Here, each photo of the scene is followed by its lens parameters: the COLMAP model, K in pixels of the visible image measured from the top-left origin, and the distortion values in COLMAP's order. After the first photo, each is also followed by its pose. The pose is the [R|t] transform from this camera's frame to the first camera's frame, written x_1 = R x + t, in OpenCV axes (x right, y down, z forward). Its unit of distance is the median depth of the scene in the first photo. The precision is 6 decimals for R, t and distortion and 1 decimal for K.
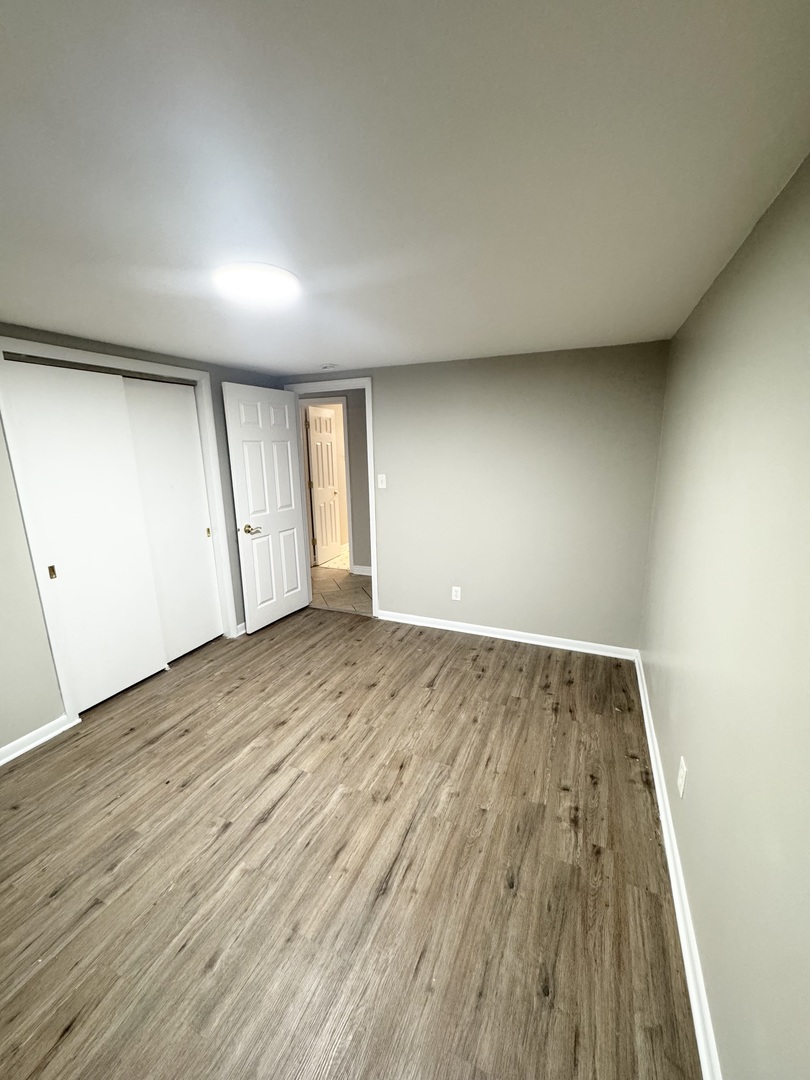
lens RADIAL K [[426.0, 0, 403.3], [0, 426.0, 538.9], [0, 0, 1]] dist [0.000593, -0.000487]
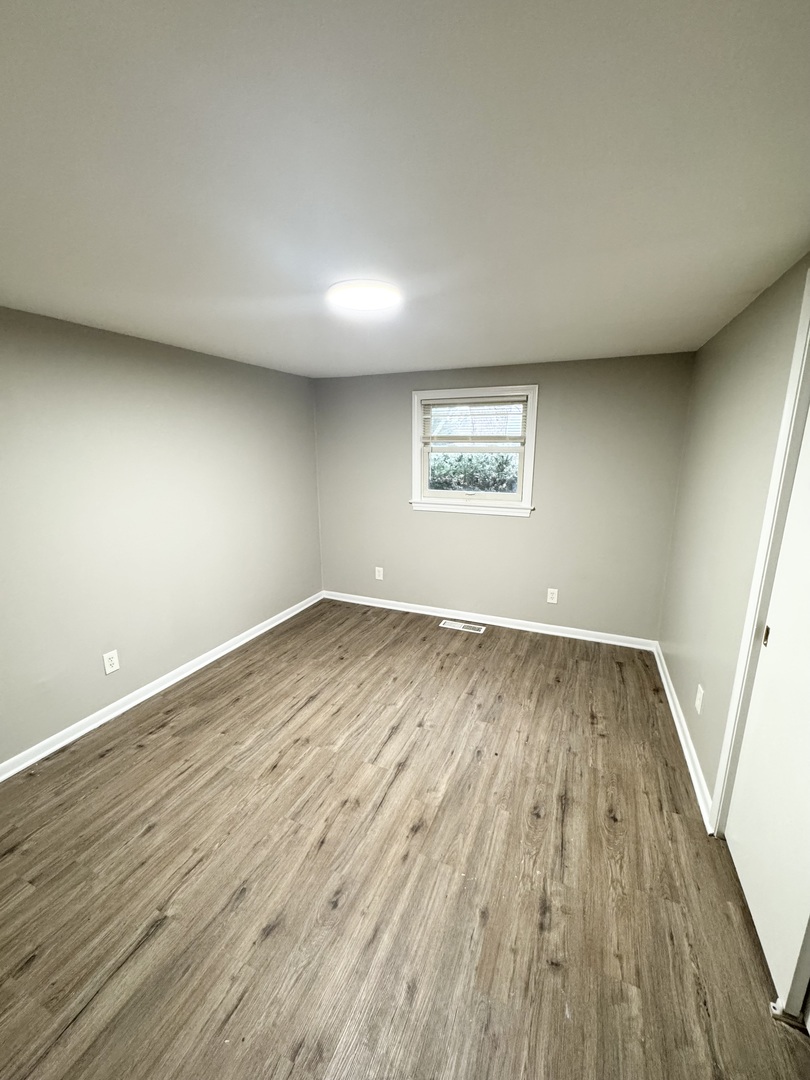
lens RADIAL K [[430.1, 0, 410.0], [0, 430.1, 539.5], [0, 0, 1]] dist [-0.002292, -0.000436]
pose [[-0.999605, 0.023283, -0.015765, -0.320652], [0.014350, 0.904583, 0.426057, -0.378285], [0.024180, 0.425662, -0.904559, 1.700412]]
